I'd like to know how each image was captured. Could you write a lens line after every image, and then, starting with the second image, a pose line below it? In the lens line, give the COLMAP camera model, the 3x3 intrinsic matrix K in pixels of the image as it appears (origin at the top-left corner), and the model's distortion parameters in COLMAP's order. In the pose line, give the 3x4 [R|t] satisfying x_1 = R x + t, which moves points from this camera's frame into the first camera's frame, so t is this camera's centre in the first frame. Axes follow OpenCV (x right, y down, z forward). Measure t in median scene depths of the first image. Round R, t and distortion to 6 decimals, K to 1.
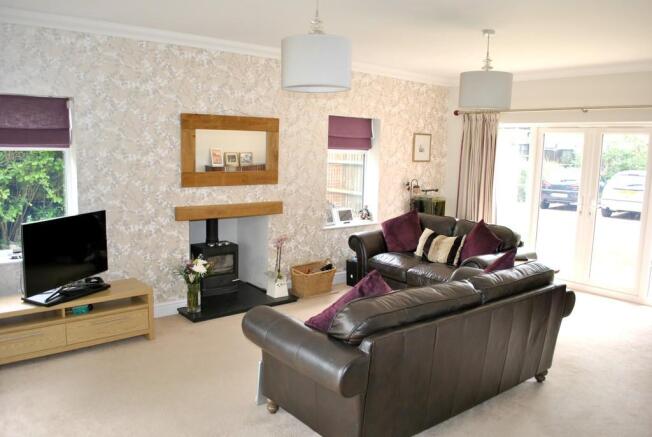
lens RADIAL K [[531.6, 0, 326.0], [0, 531.6, 218.5], [0, 0, 1]] dist [-0.093883, 0.005655]
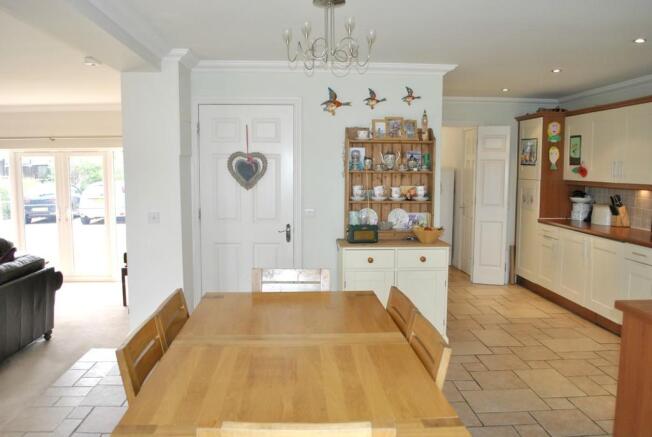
lens RADIAL K [[531.6, 0, 326.0], [0, 531.6, 218.5], [0, 0, 1]] dist [-0.093883, 0.005655]
pose [[0.596533, -0.106870, 0.795441, -0.220526], [0.125873, 0.991288, 0.038785, 0.031815], [-0.792656, 0.076988, 0.604788, -0.485602]]
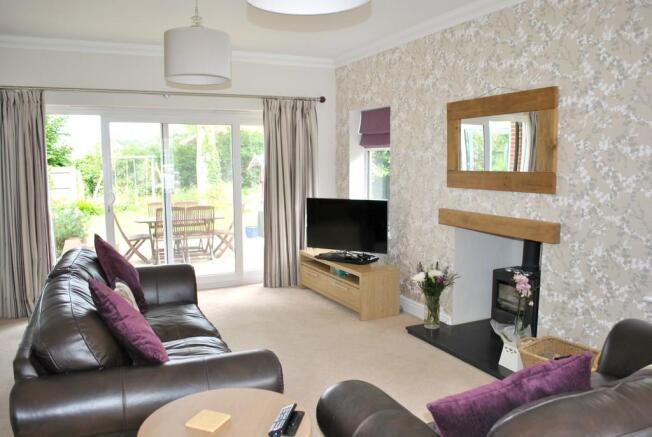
lens RADIAL K [[531.6, 0, 326.0], [0, 531.6, 218.5], [0, 0, 1]] dist [-0.093883, 0.005655]
pose [[-0.286833, 0.090469, -0.953699, 0.316926], [-0.115428, 0.985014, 0.128155, -0.048236], [0.951001, 0.146843, -0.272092, 0.524426]]
